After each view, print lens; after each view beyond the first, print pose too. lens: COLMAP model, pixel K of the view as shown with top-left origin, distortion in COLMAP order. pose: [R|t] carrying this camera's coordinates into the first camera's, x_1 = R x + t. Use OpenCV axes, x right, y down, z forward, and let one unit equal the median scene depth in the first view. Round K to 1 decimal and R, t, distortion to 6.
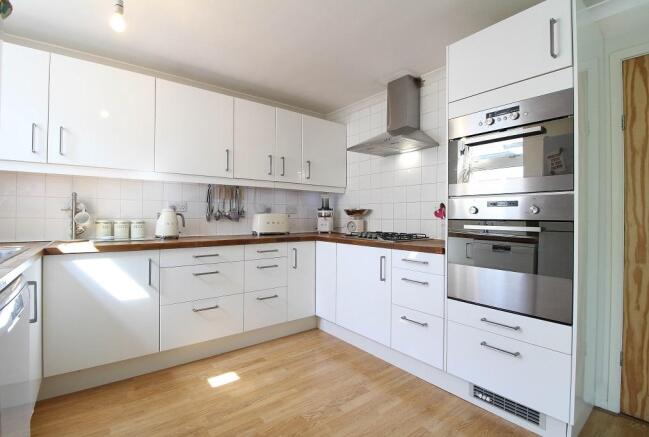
lens RADIAL K [[298.3, 0, 313.7], [0, 298.3, 215.6], [0, 0, 1]] dist [-0.014730, -0.004153]
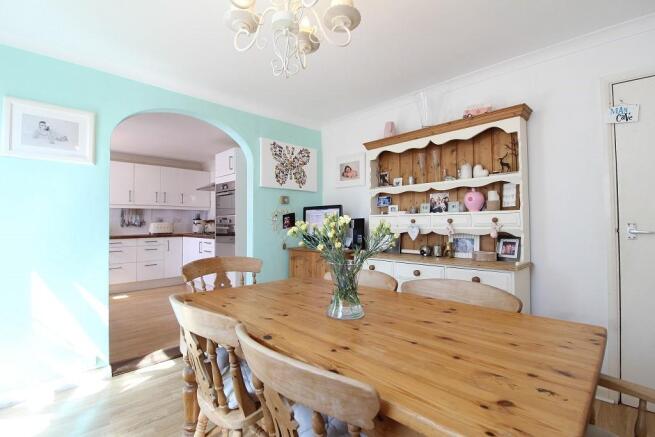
lens RADIAL K [[301.1, 0, 332.2], [0, 301.1, 220.0], [0, 0, 1]] dist [-0.014730, -0.004153]
pose [[0.991118, -0.008849, 0.132691, 0.838566], [0.009871, 0.999926, -0.007053, 0.000533], [-0.132619, 0.008300, 0.991132, -1.229330]]
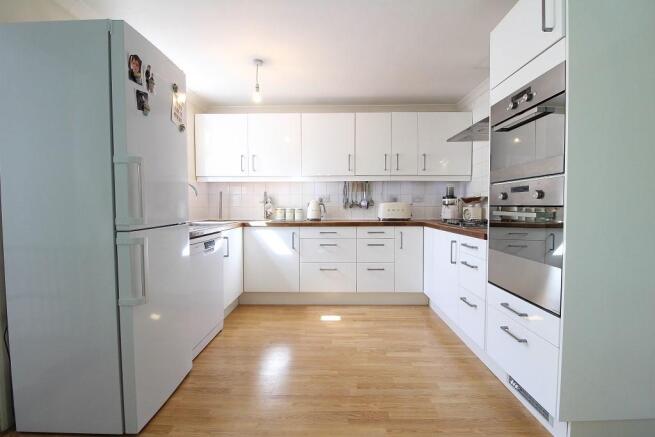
lens RADIAL K [[301.1, 0, 334.0], [0, 301.1, 215.9], [0, 0, 1]] dist [-0.014730, -0.004153]
pose [[0.787501, 0.013391, -0.616167, 0.519906], [0.008267, 0.999444, 0.032286, 0.007646], [0.616257, -0.030519, 0.786953, -0.109035]]
